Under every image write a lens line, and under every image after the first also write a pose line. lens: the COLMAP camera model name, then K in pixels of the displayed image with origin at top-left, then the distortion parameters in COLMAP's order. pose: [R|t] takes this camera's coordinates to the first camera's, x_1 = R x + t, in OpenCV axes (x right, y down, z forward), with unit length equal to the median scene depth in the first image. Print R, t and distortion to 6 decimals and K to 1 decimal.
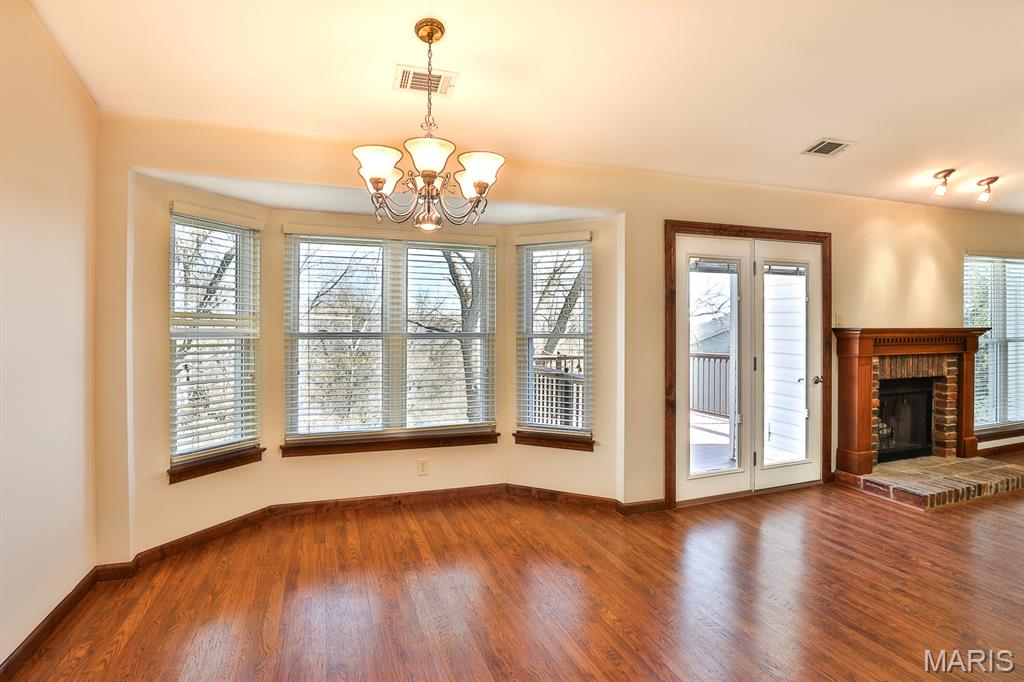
lens RADIAL K [[517.2, 0, 494.3], [0, 517.2, 334.6], [0, 0, 1]] dist [-0.031622, 0.000134]
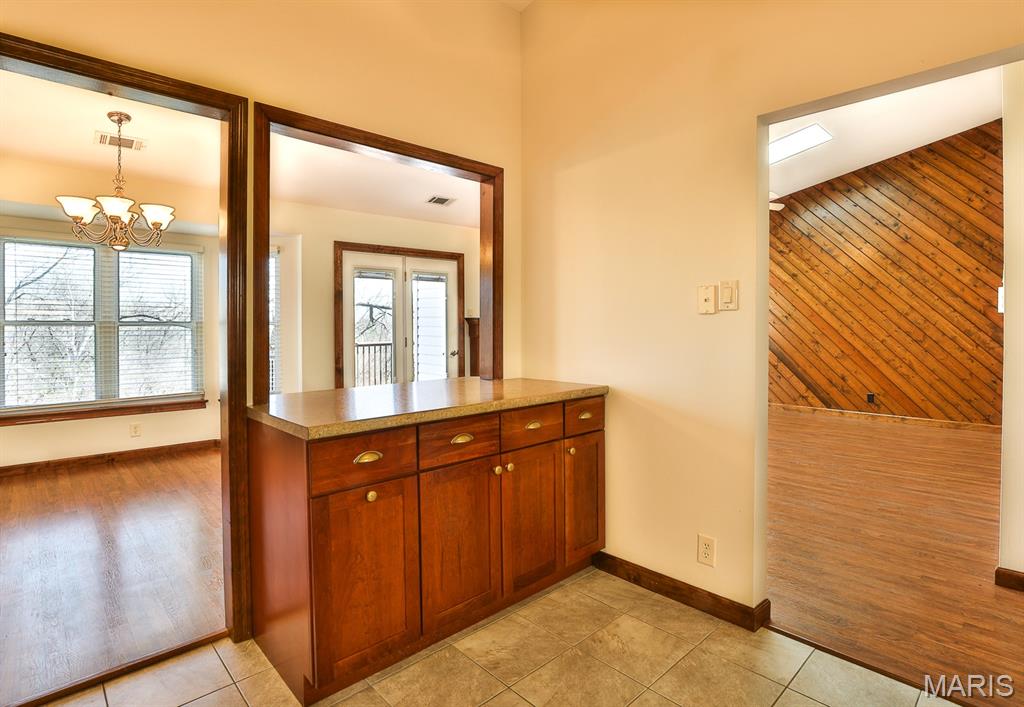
lens RADIAL K [[527.4, 0, 514.2], [0, 527.4, 333.5], [0, 0, 1]] dist [-0.048205, 0.018017]
pose [[0.905833, -0.009559, 0.423527, 0.166869], [0.008047, 0.999953, 0.005358, 0.028707], [-0.423559, -0.001445, 0.905868, -0.517398]]
